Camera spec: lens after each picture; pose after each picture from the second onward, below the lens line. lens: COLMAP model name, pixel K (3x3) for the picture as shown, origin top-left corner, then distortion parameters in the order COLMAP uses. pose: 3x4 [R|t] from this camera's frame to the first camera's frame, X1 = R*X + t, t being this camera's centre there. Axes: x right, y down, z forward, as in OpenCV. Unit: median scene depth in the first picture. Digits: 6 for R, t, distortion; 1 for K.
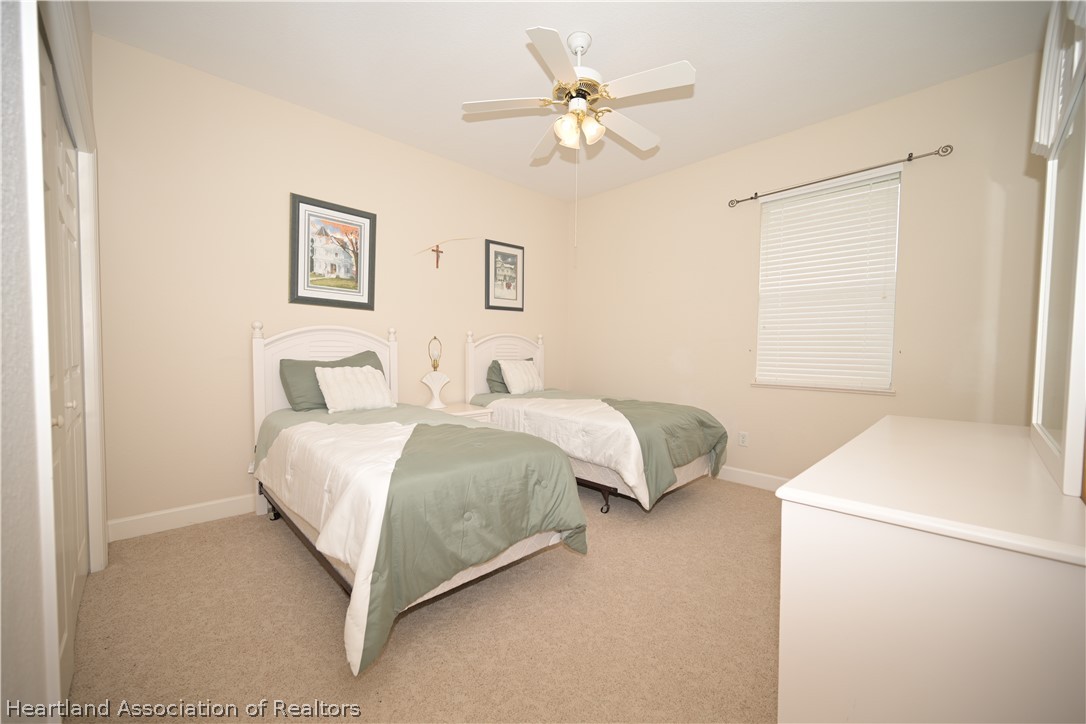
lens RADIAL K [[426.0, 0, 544.0], [0, 426.0, 369.6], [0, 0, 1]] dist [-0.001690, -0.000257]
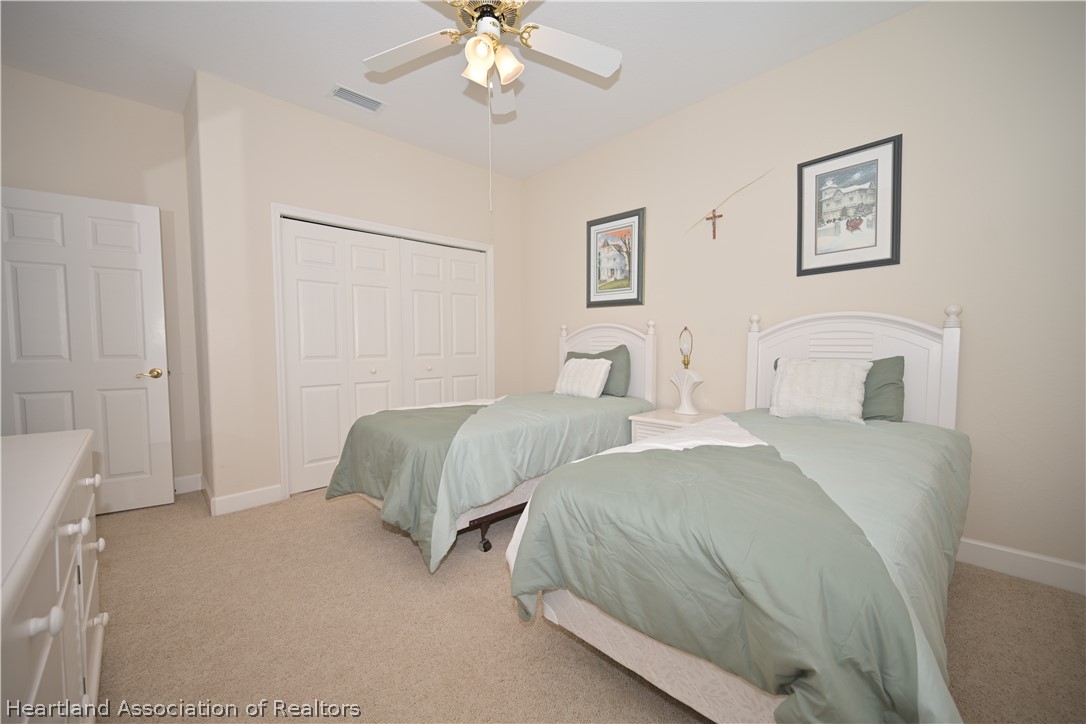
lens RADIAL K [[426.0, 0, 544.0], [0, 426.0, 369.6], [0, 0, 1]] dist [-0.001690, -0.000257]
pose [[-0.010314, 0.057131, -0.998313, 0.638415], [-0.032712, 0.997813, 0.057440, -0.036848], [0.999412, 0.033249, -0.008423, 0.807620]]
